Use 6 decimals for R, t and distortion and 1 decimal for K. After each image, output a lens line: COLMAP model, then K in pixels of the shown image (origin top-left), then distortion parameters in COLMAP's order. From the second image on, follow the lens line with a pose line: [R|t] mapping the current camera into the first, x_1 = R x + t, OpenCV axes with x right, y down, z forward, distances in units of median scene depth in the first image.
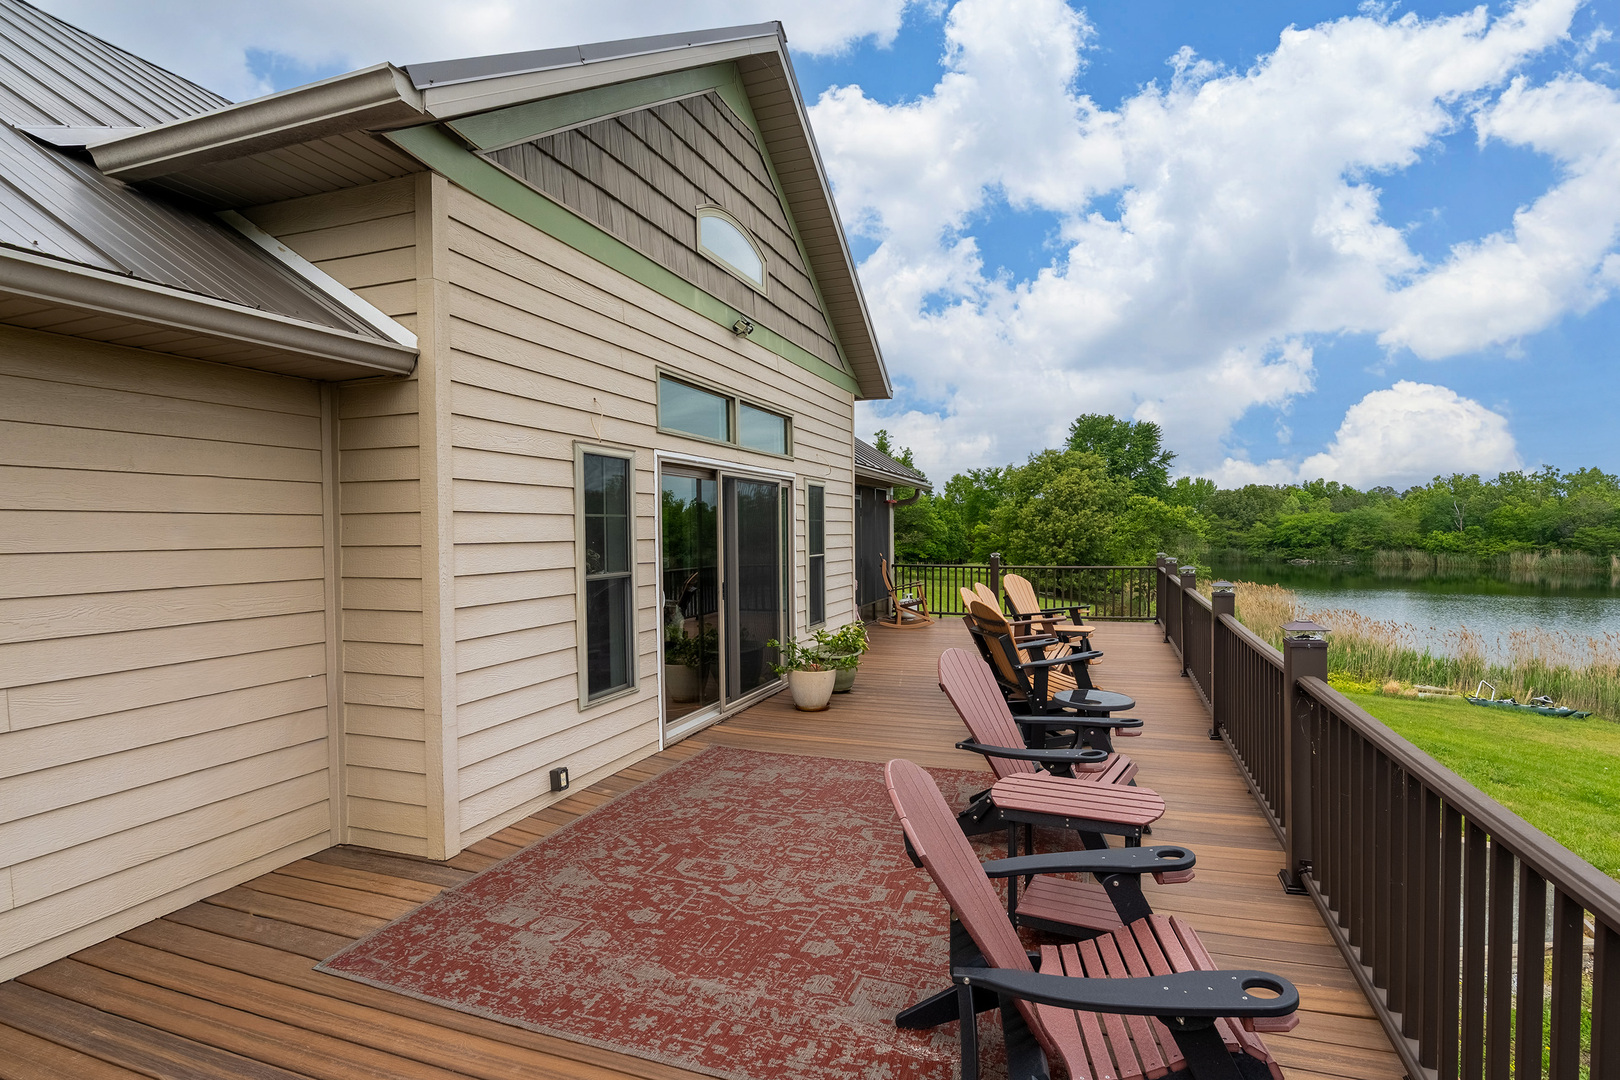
lens RADIAL K [[766.8, 0, 814.7], [0, 766.8, 537.8], [0, 0, 1]] dist [-0.000115, -0.000101]
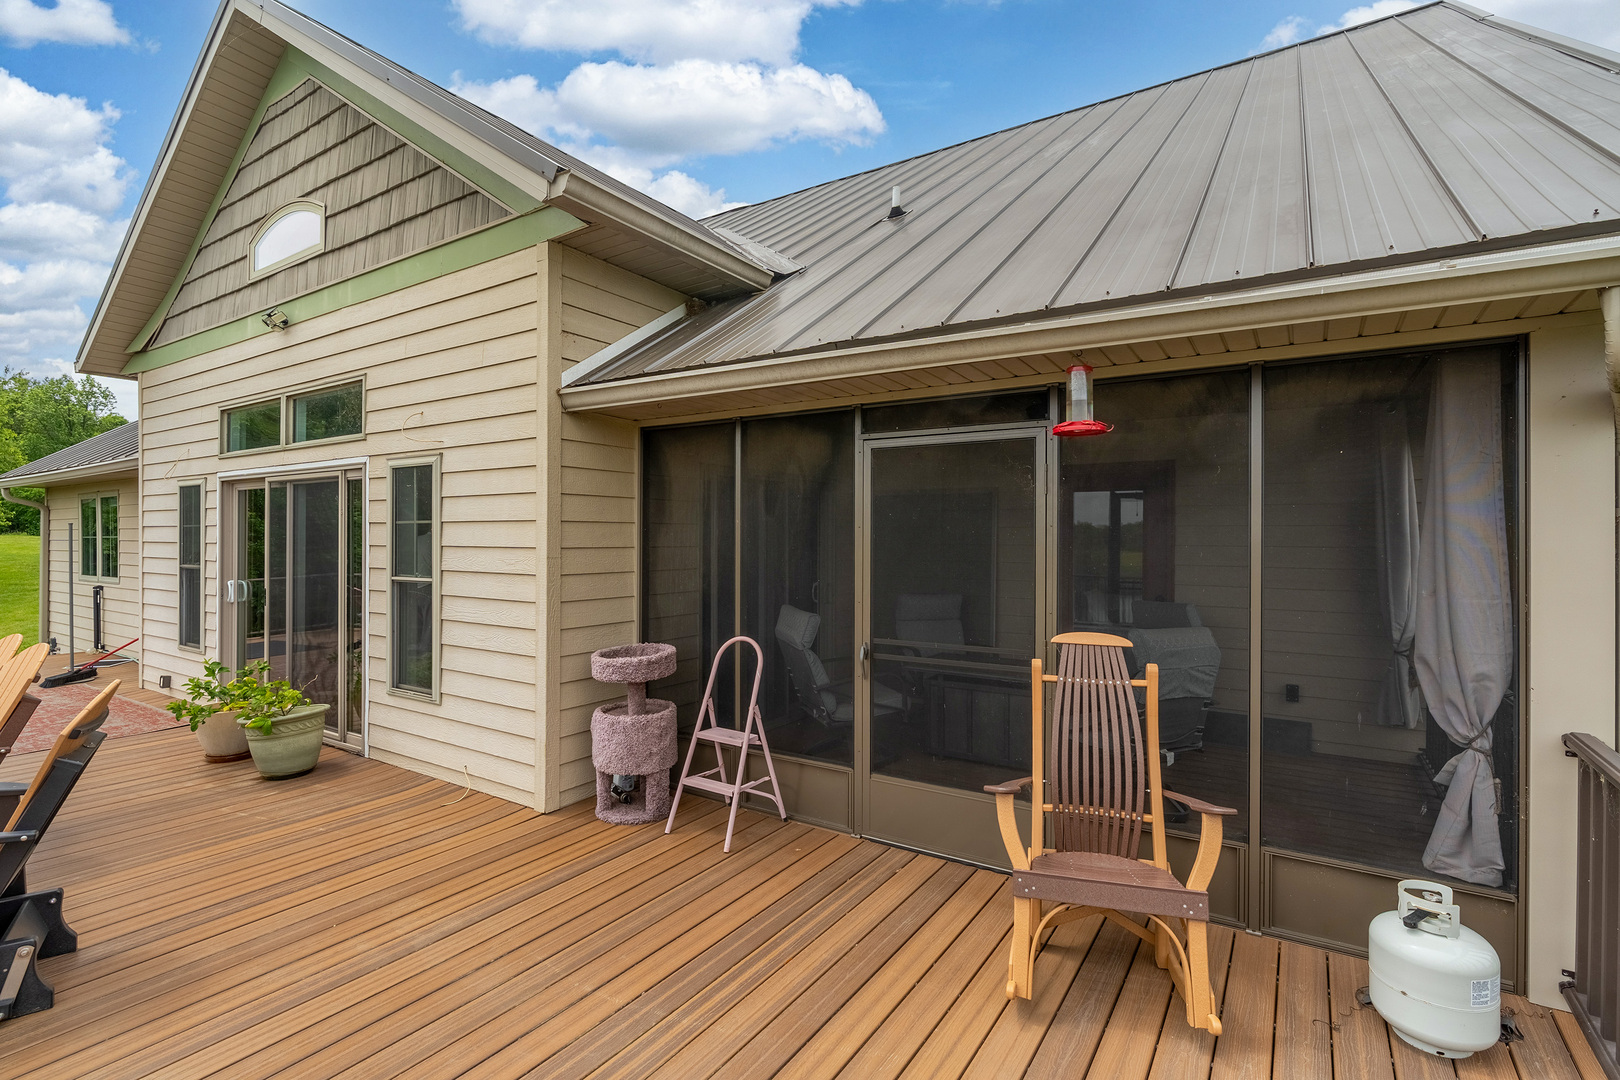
lens RADIAL K [[766.8, 0, 808.0], [0, 766.8, 542.0], [0, 0, 1]] dist [-0.000115, -0.000101]
pose [[-0.230239, 0.006780, -0.973110, 0.647906], [-0.015742, 0.999819, 0.010691, -0.023211], [0.973007, 0.017780, -0.230091, 1.795997]]
